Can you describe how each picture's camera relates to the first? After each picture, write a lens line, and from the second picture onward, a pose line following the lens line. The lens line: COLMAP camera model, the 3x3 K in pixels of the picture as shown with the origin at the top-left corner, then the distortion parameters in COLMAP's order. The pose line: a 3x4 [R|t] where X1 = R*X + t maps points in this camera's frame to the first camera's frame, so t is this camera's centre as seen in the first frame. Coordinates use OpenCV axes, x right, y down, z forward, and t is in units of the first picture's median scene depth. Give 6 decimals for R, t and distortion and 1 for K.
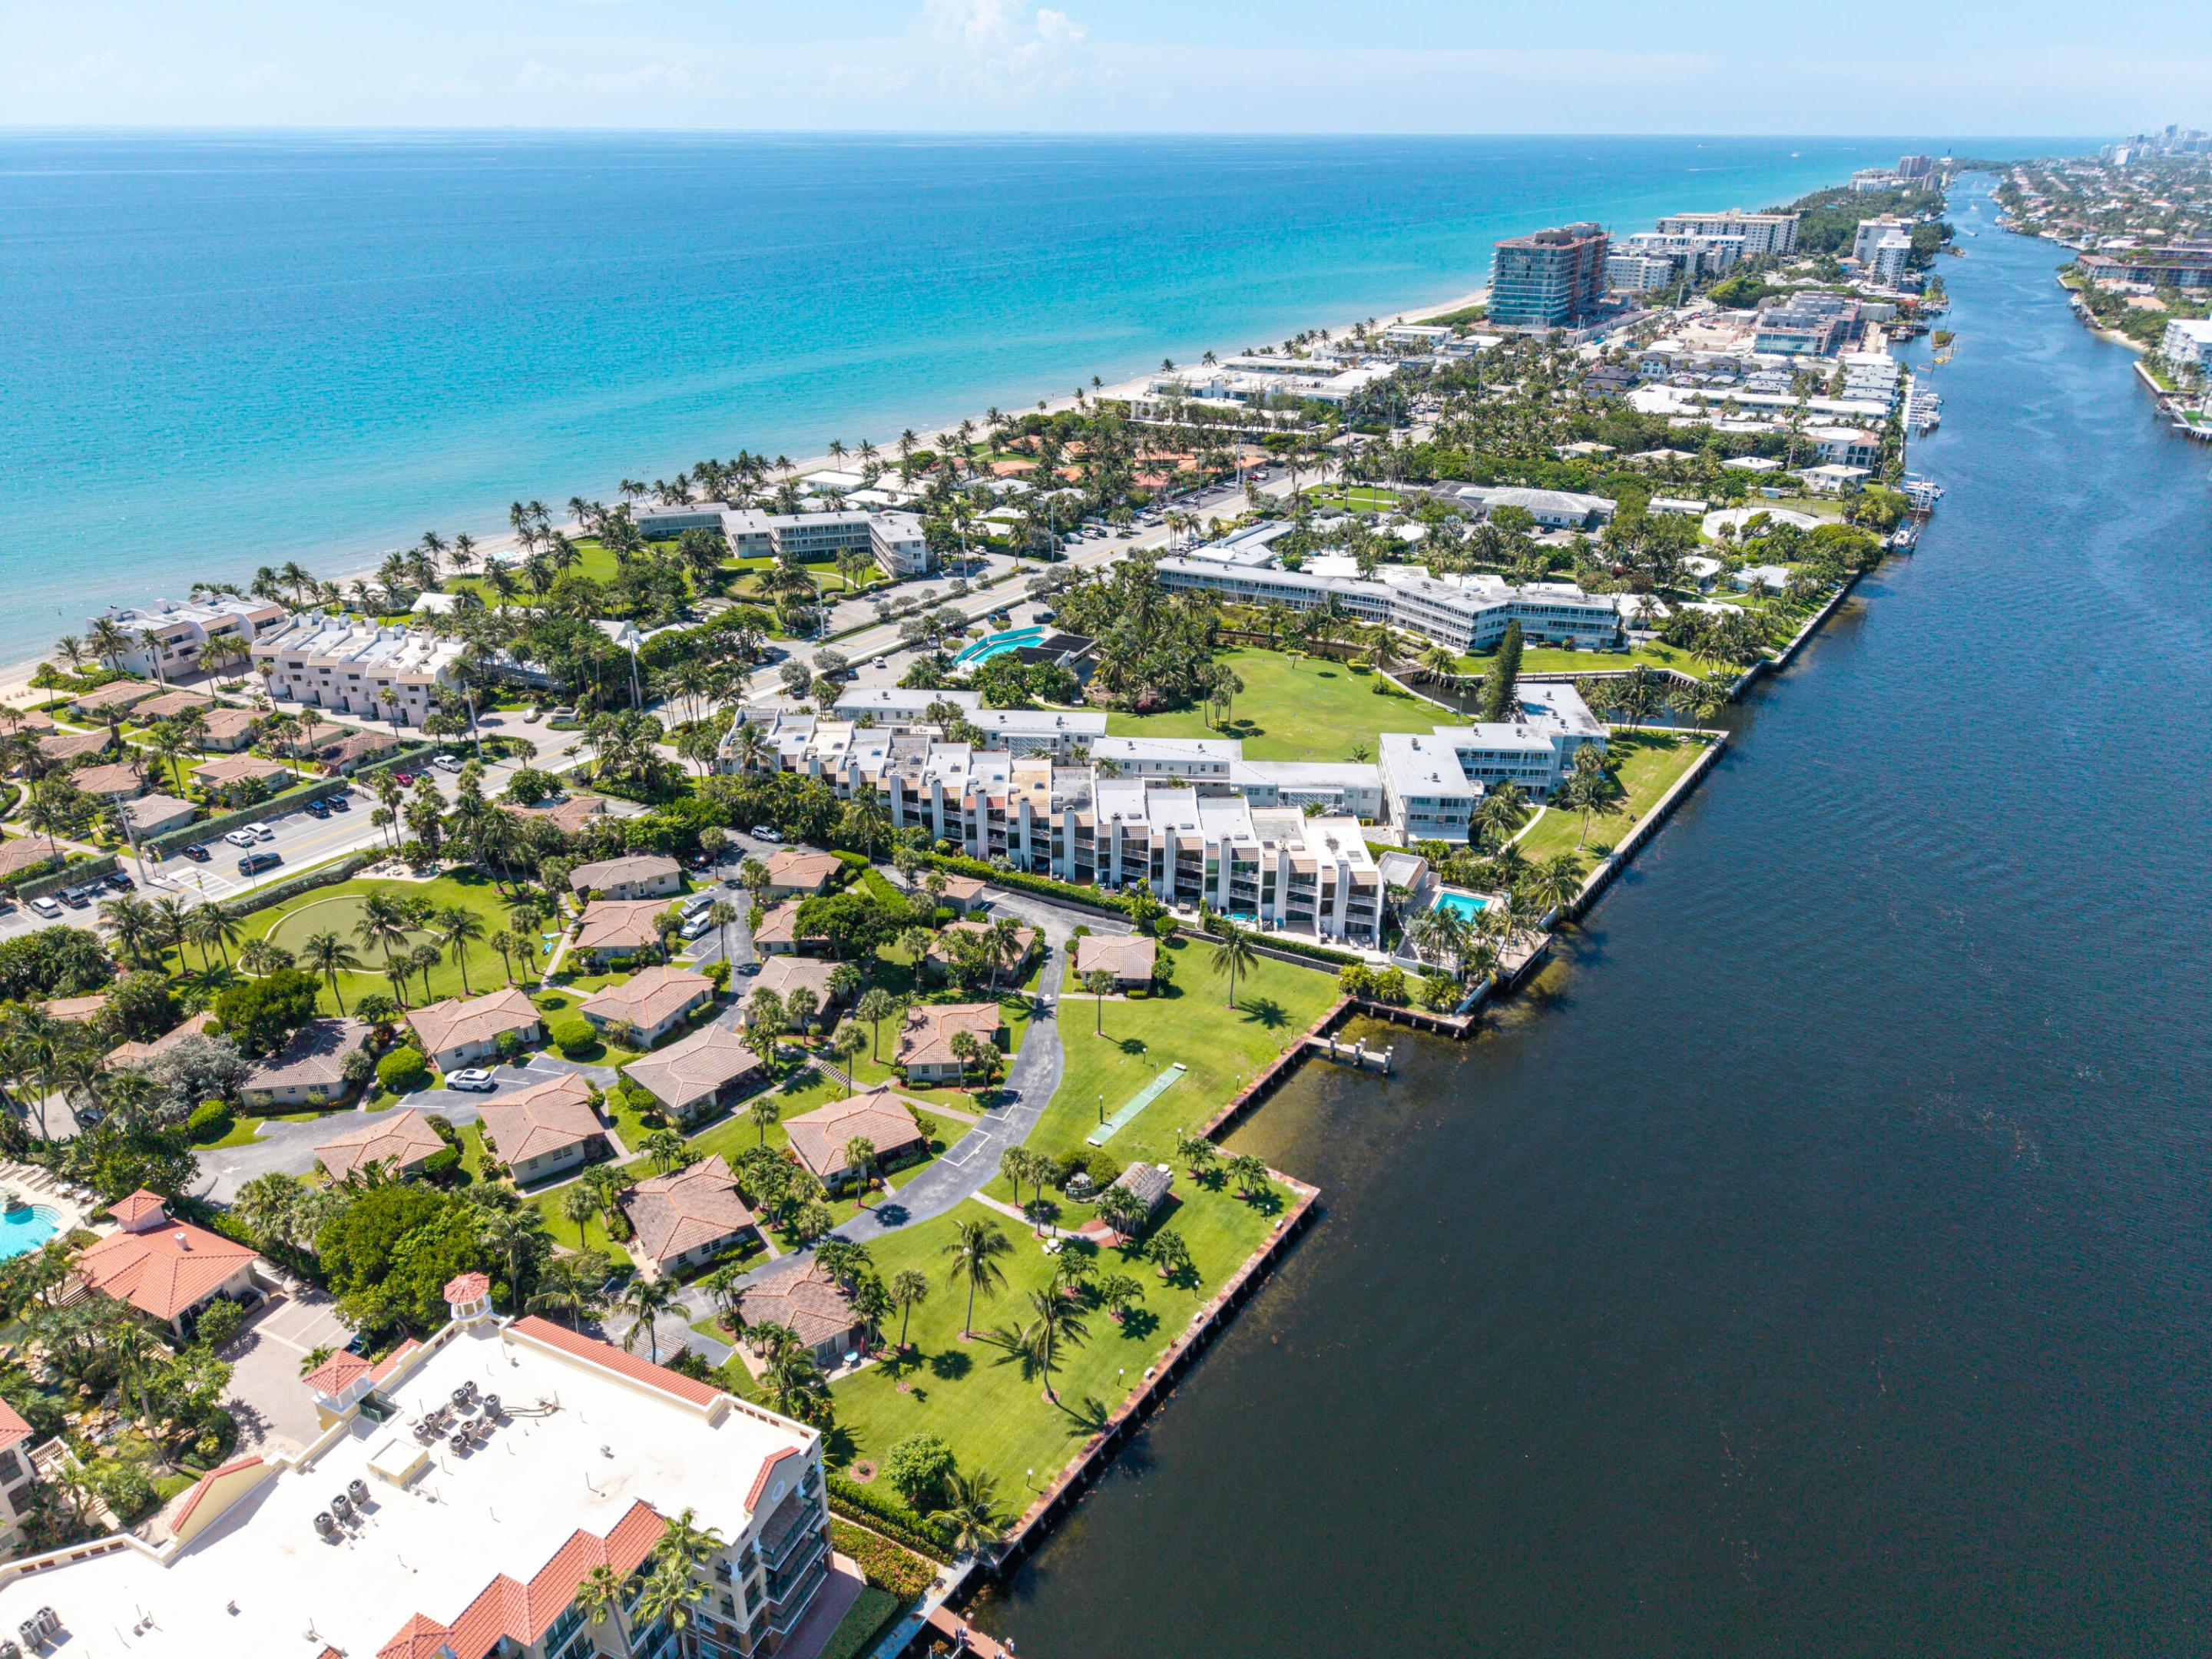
lens RADIAL K [[1510.5, 0, 1106.2], [0, 1510.5, 829.2], [0, 0, 1]] dist [0.019254, -0.006700]
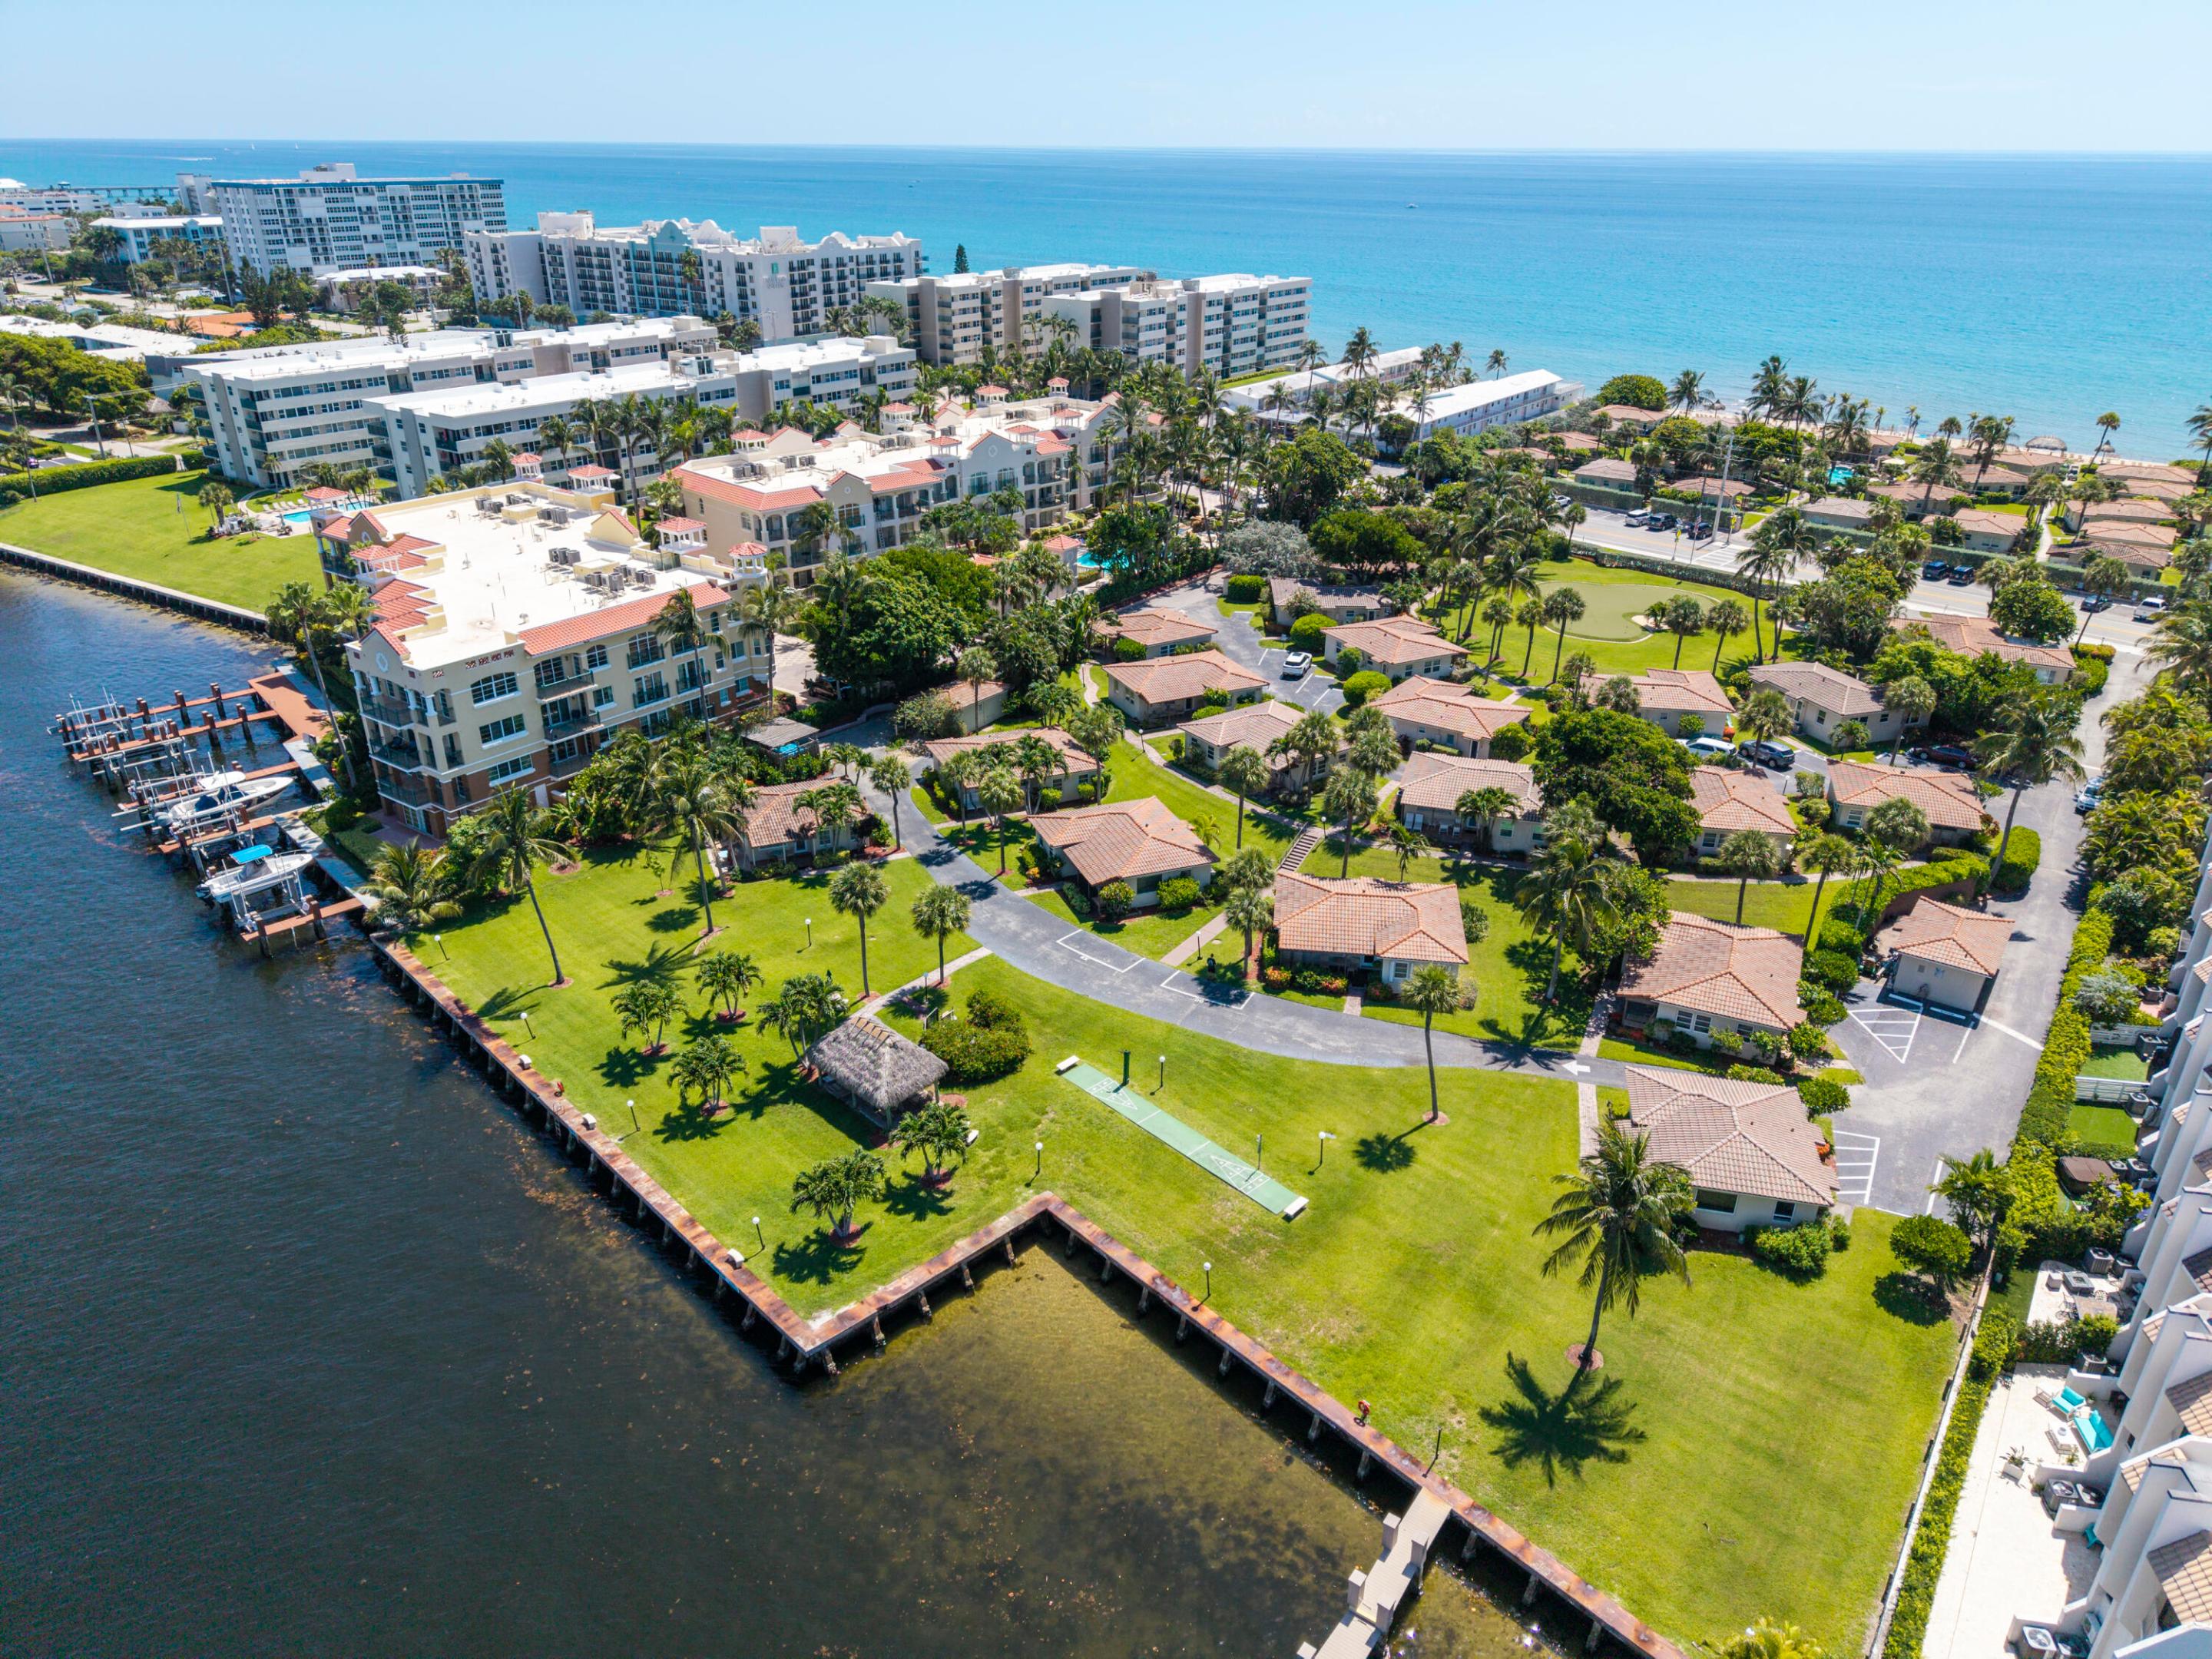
lens RADIAL K [[1510.5, 0, 1105.7], [0, 1510.5, 830.3], [0, 0, 1]] dist [0.019254, -0.006700]
pose [[-0.199134, 0.425305, -0.882871, 0.460093], [-0.429676, 0.771805, 0.468716, -0.125682], [0.880752, 0.472686, 0.029051, 1.014867]]
